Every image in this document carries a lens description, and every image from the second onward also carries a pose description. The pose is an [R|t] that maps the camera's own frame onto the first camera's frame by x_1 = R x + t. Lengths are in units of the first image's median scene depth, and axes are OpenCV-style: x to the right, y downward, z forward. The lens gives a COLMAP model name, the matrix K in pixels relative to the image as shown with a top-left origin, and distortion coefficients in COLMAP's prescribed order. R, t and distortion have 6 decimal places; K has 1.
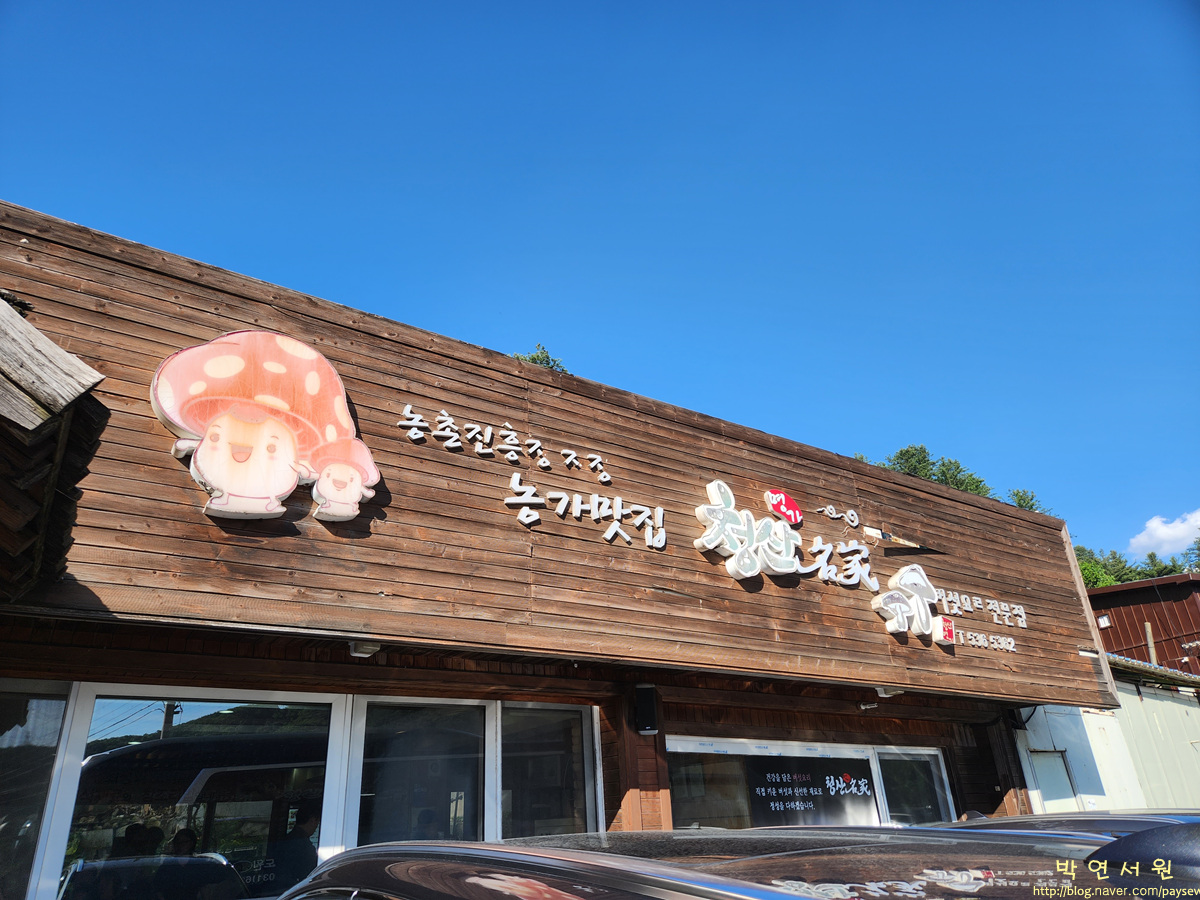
lens RADIAL K [[814.4, 0, 596.7], [0, 814.4, 455.2], [0, 0, 1]] dist [0.071420, -0.003705]
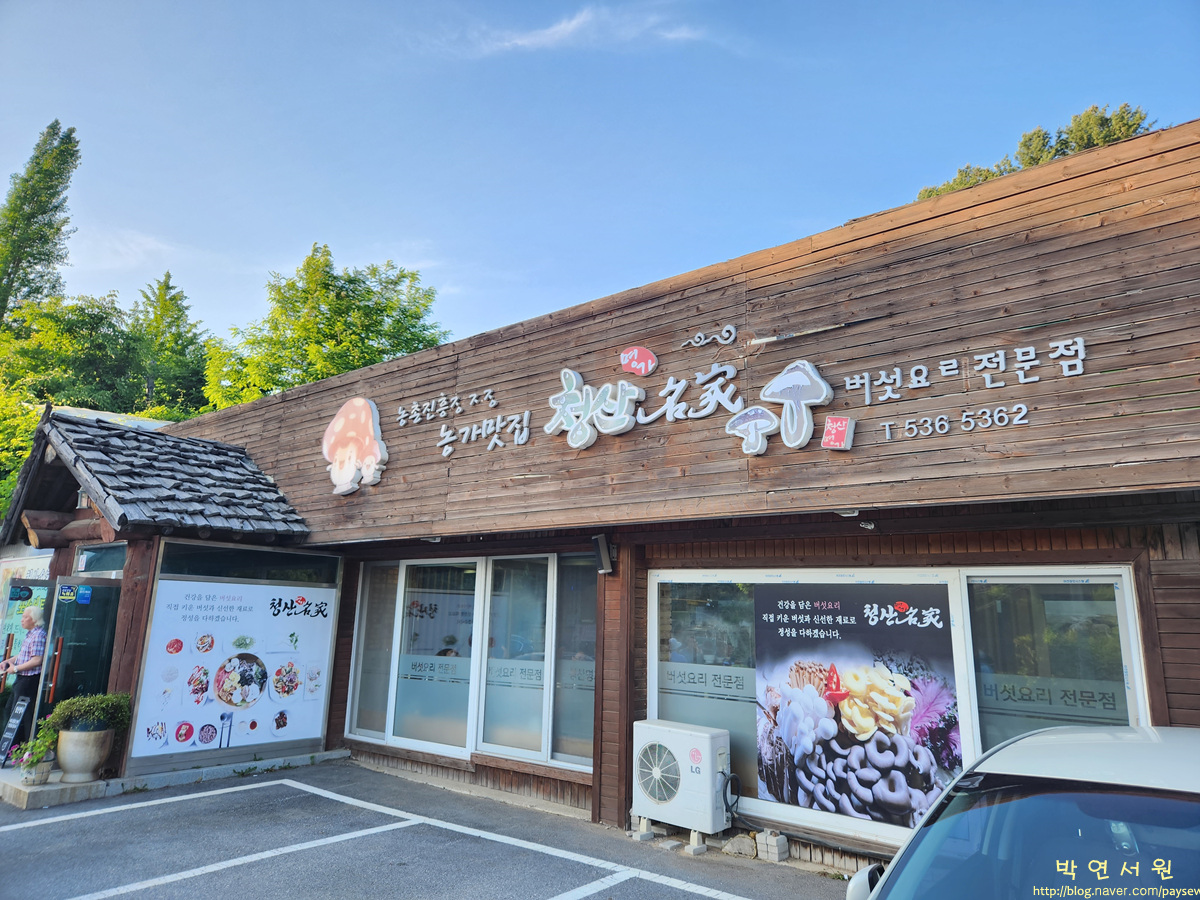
lens RADIAL K [[814.4, 0, 597.3], [0, 814.4, 438.1], [0, 0, 1]] dist [0.071420, -0.003705]
pose [[0.275903, -0.158903, -0.947960, 1.224853], [0.368490, 0.928372, -0.048371, 0.192328], [0.887746, -0.335968, 0.314695, 0.629198]]
